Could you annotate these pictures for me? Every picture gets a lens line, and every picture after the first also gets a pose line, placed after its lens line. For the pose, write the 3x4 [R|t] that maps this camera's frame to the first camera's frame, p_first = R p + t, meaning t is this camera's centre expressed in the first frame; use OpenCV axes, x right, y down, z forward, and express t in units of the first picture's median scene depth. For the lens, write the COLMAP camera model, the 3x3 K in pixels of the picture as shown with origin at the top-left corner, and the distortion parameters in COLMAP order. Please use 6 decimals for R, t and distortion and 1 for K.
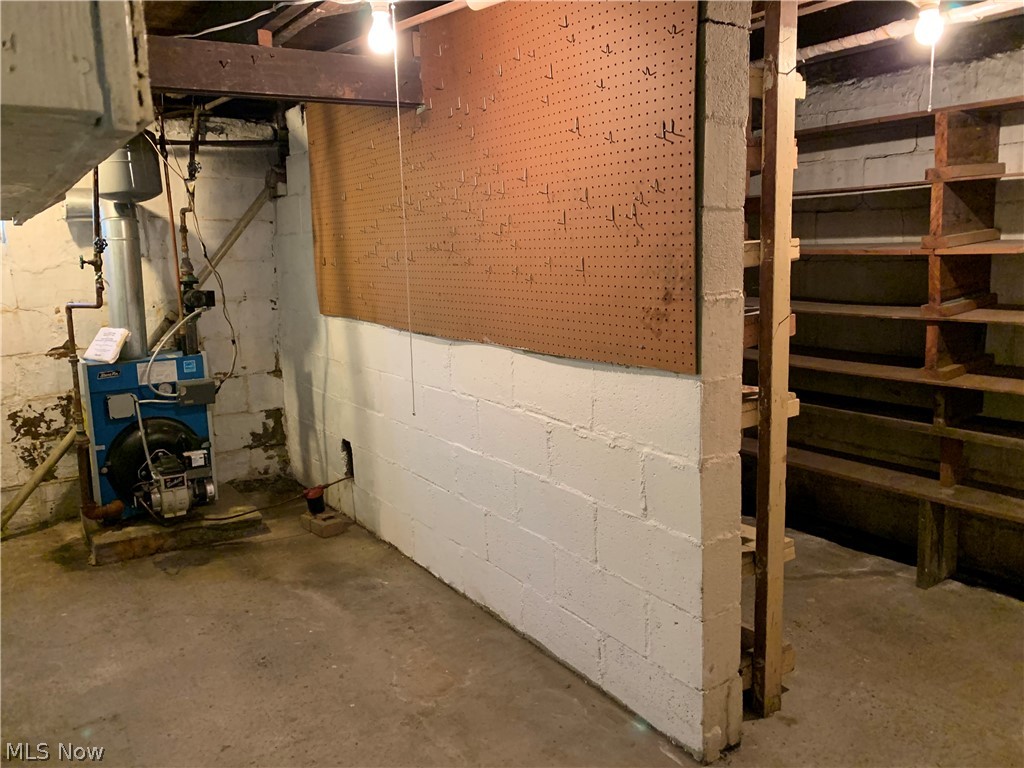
lens RADIAL K [[784.5, 0, 506.0], [0, 784.5, 384.2], [0, 0, 1]] dist [0.024145, -0.018084]
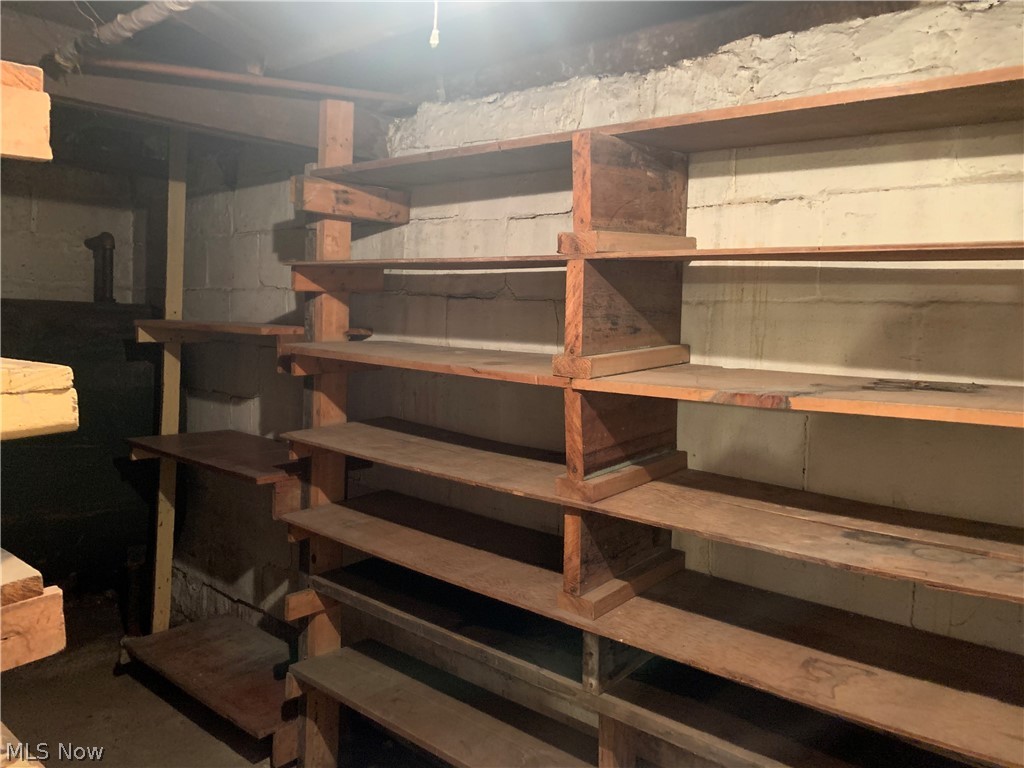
lens RADIAL K [[784.5, 0, 508.3], [0, 784.5, 385.8], [0, 0, 1]] dist [0.024145, -0.018084]
pose [[0.969413, 0.043010, 0.241637, 0.671588], [-0.021971, 0.995780, -0.089101, -0.212260], [-0.244450, 0.081067, 0.966267, 0.885783]]
